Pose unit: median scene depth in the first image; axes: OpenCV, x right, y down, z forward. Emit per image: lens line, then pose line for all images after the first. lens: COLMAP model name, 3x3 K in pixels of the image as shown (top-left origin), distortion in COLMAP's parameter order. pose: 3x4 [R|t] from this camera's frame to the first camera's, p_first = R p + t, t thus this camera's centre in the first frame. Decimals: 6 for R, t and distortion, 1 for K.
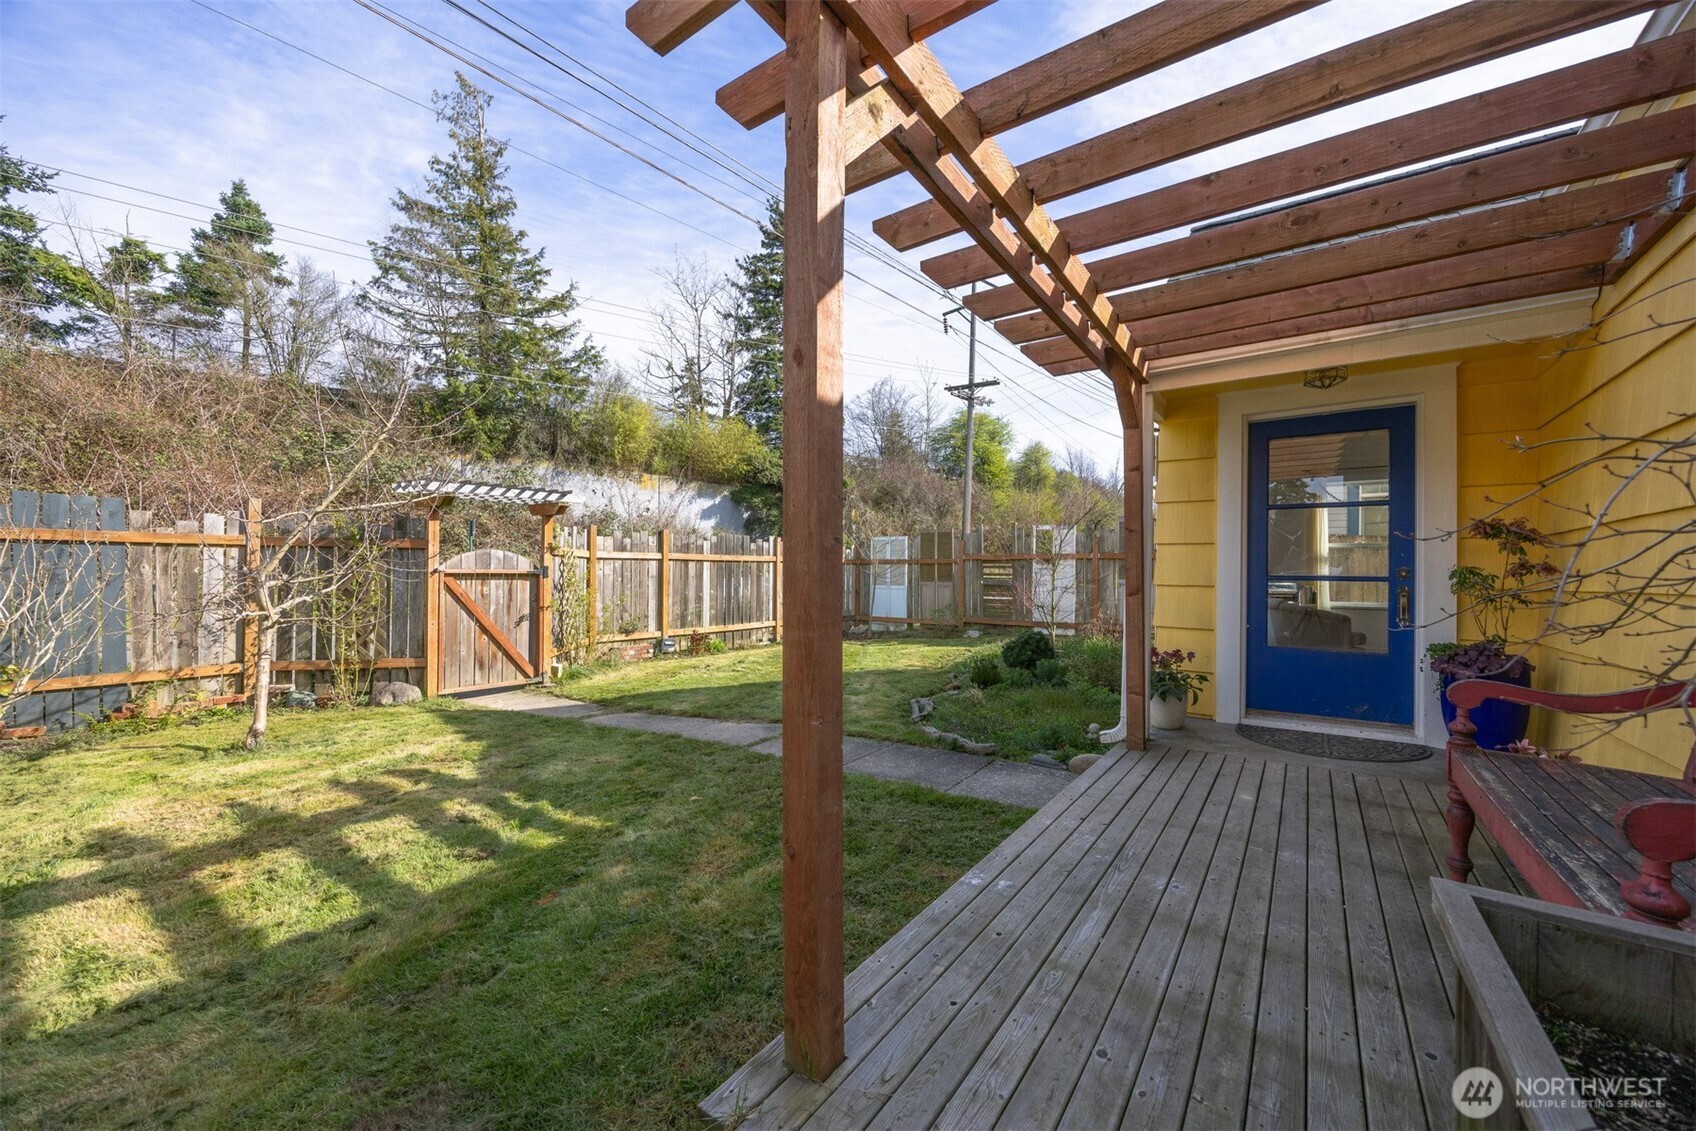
lens RADIAL K [[649.5, 0, 848.0], [0, 649.5, 565.5], [0, 0, 1]] dist [0.001667, 0.000141]
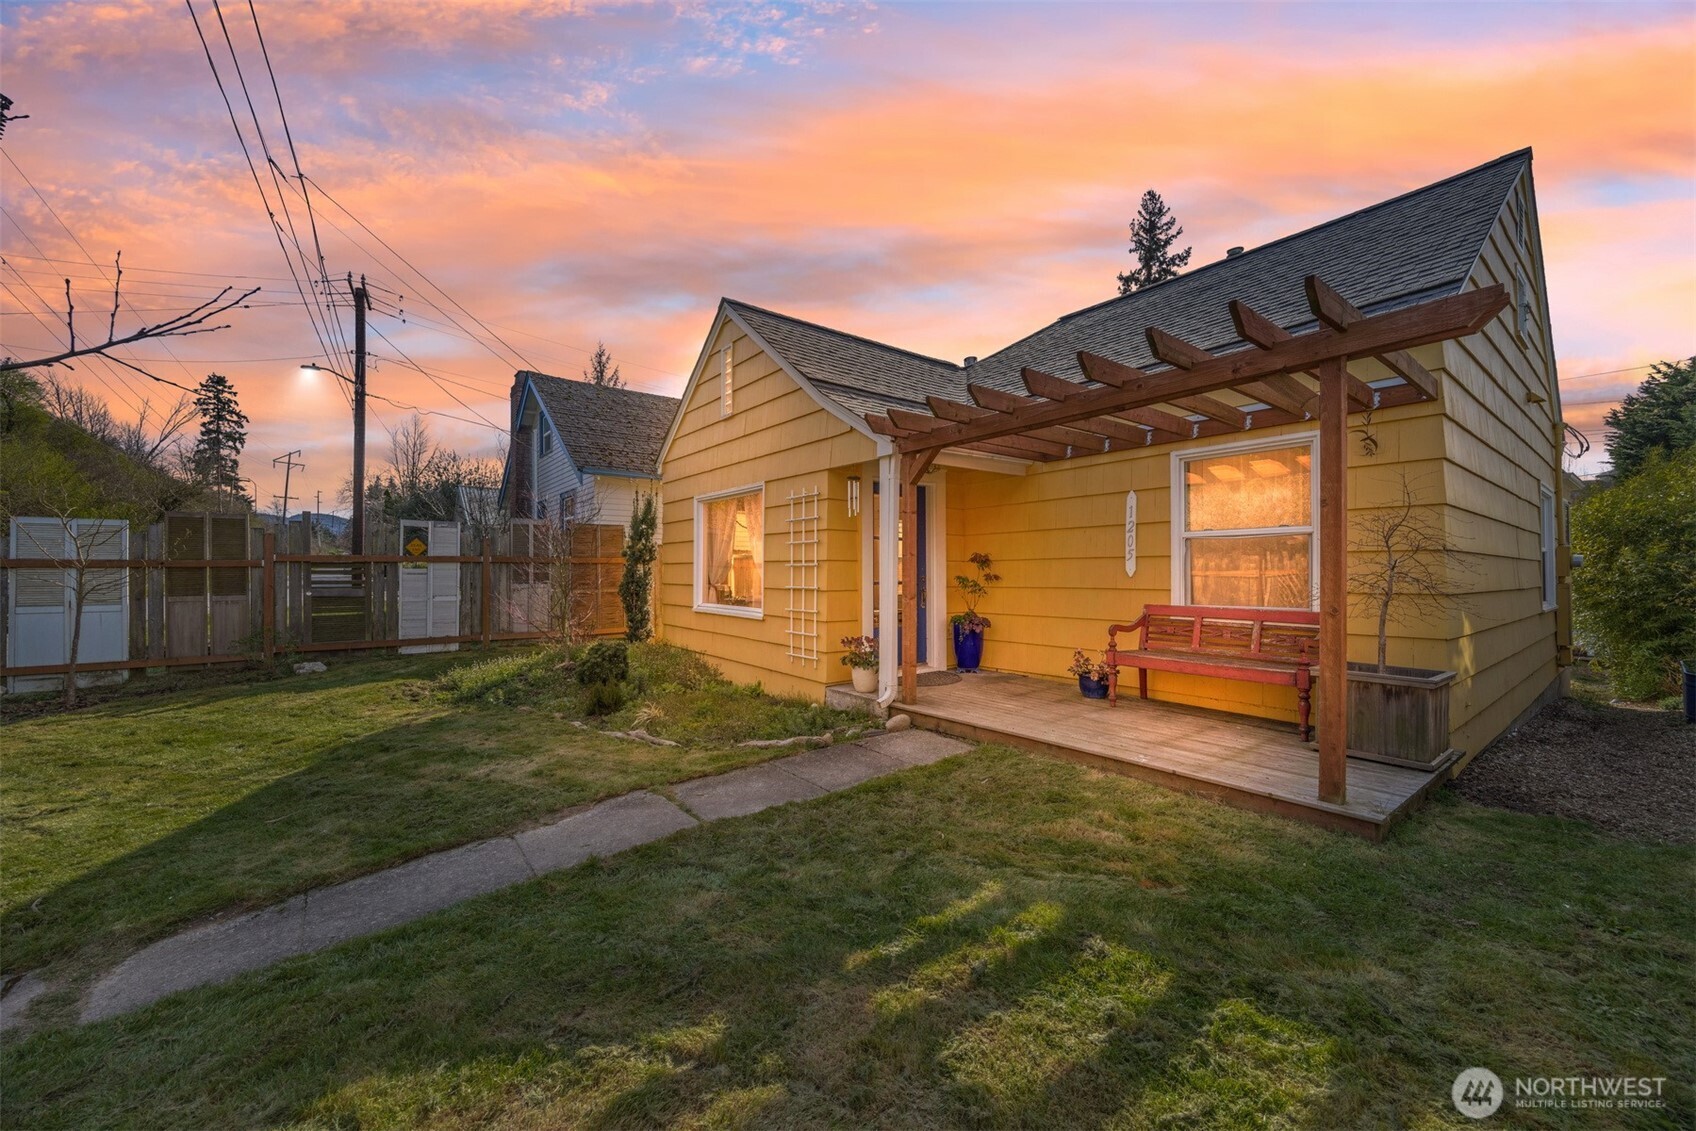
lens RADIAL K [[649.5, 0, 848.0], [0, 649.5, 565.5], [0, 0, 1]] dist [0.001667, 0.000141]
pose [[0.280692, -0.000584, 0.959798, -1.121437], [-0.005146, 0.999985, 0.002113, -0.034867], [-0.959784, -0.005532, 0.280685, 0.820843]]
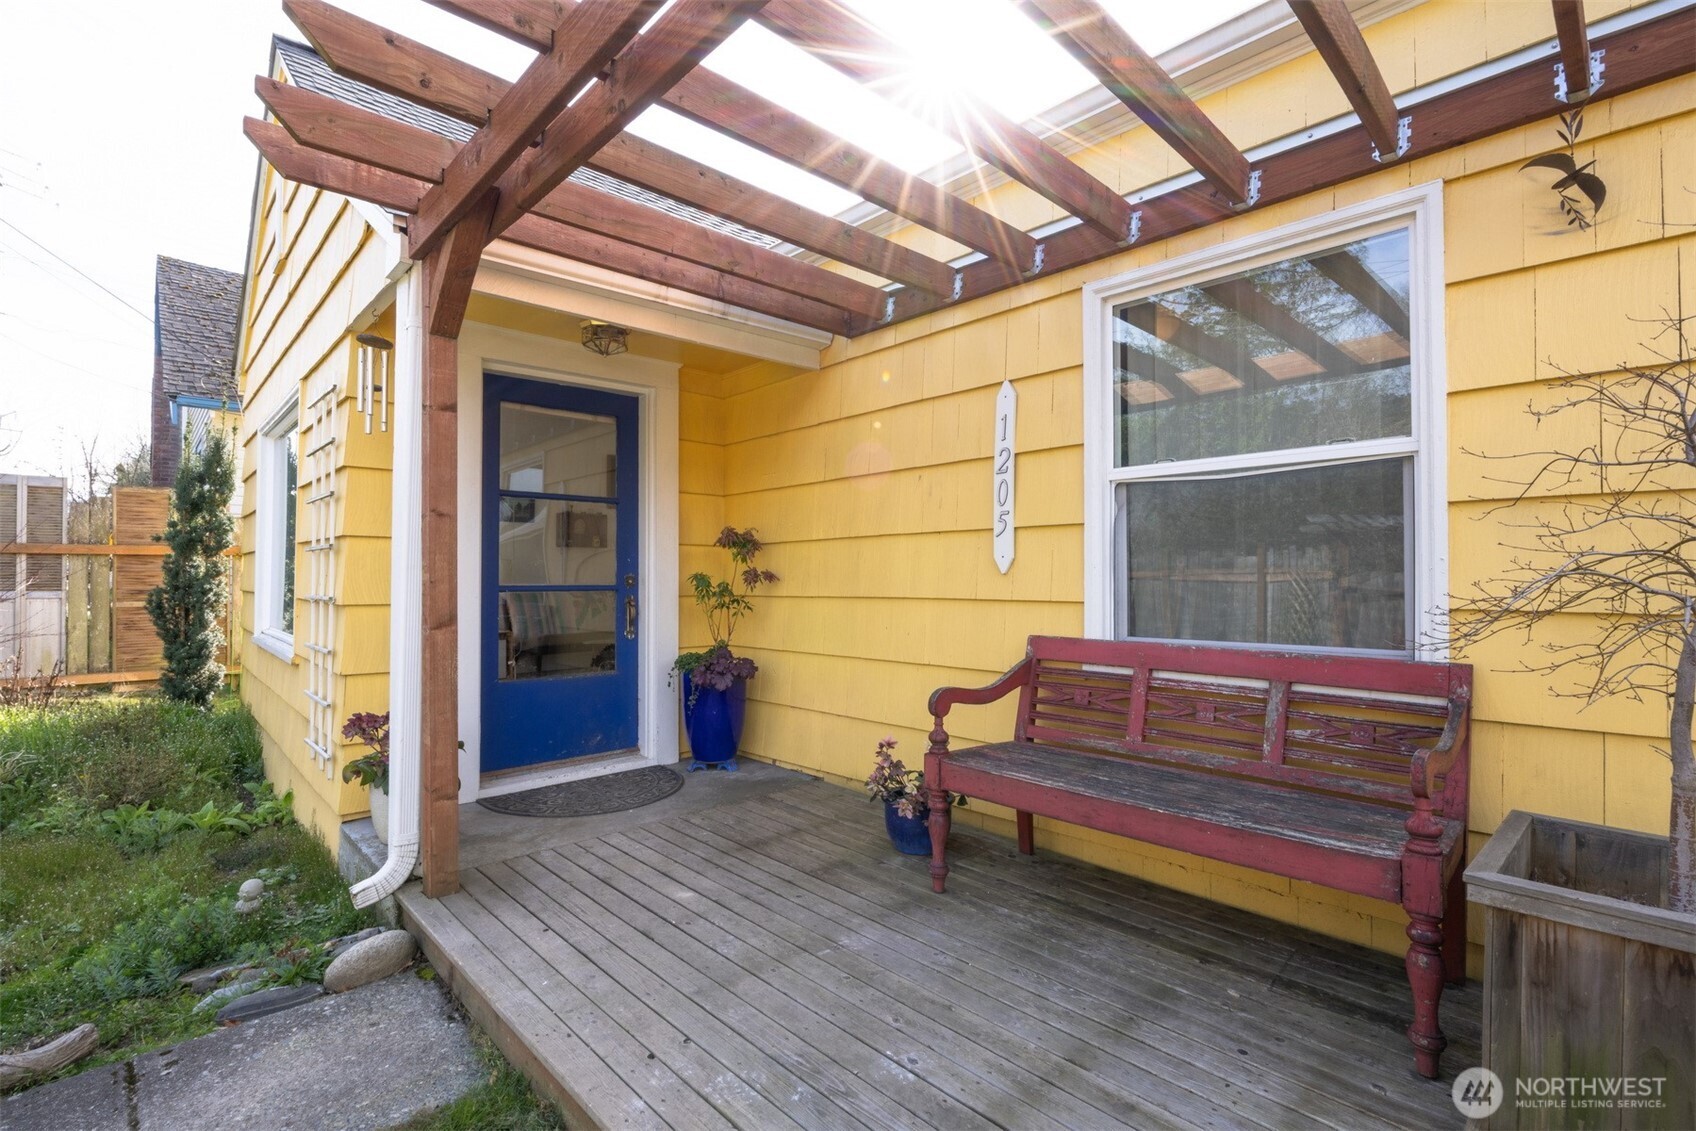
lens RADIAL K [[792.8, 0, 848.0], [0, 792.8, 565.5], [0, 0, 1]] dist [-0.002966, -0.000405]
pose [[0.196340, 0.003693, 0.980529, -0.198170], [-0.006038, 0.999979, -0.002557, -0.009884], [-0.980517, -0.005418, 0.196358, 0.576240]]
